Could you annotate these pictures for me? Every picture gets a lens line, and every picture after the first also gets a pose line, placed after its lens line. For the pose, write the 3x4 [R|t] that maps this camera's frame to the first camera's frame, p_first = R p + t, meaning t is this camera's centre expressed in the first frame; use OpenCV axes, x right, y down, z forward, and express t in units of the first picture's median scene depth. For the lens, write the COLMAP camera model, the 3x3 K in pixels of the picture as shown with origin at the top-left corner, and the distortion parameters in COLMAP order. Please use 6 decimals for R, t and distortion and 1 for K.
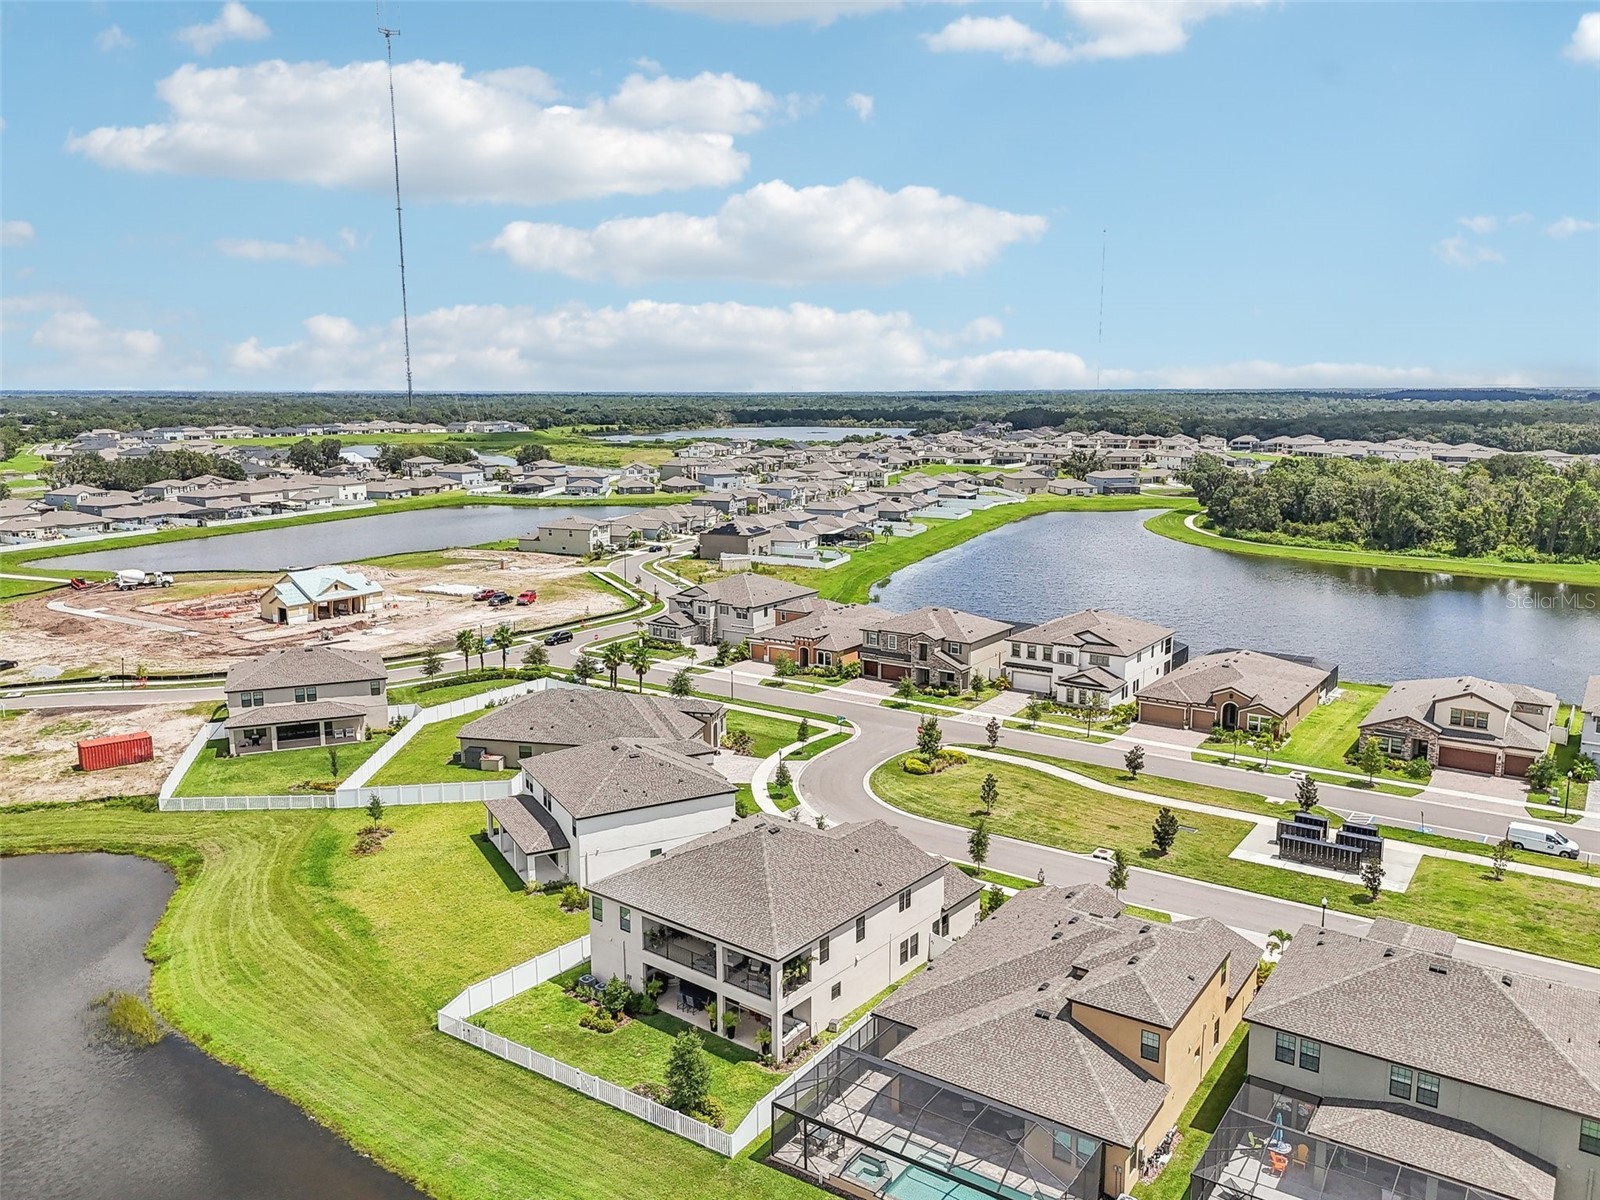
lens RADIAL K [[1212.4, 0, 802.7], [0, 1212.4, 635.6], [0, 0, 1]] dist [0.091780, -0.115865]
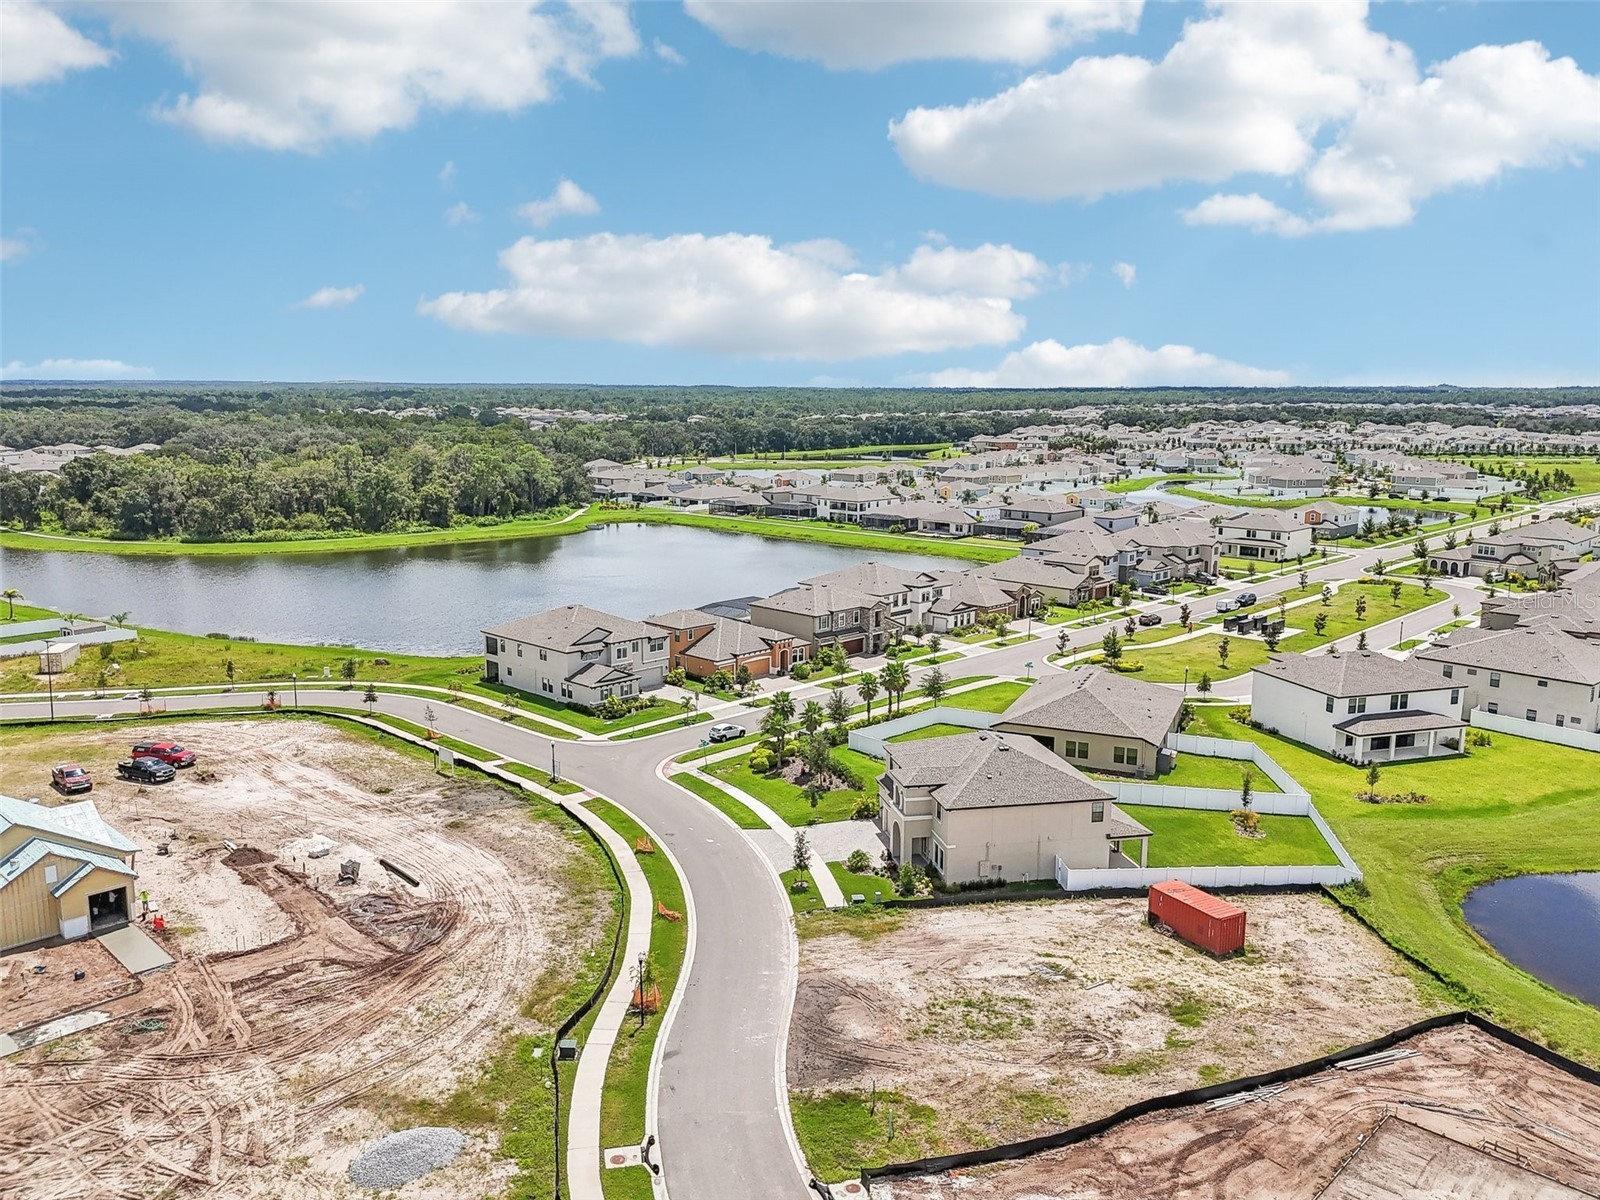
lens RADIAL K [[1224.6, 0, 800.0], [0, 1224.6, 600.0], [0, 0, 1]] dist [0.065708, -0.071943]
pose [[0.169784, -0.167808, 0.971089, -0.977362], [0.190242, 0.972442, 0.134780, -0.164186], [-0.966944, 0.161858, 0.197029, 0.841580]]
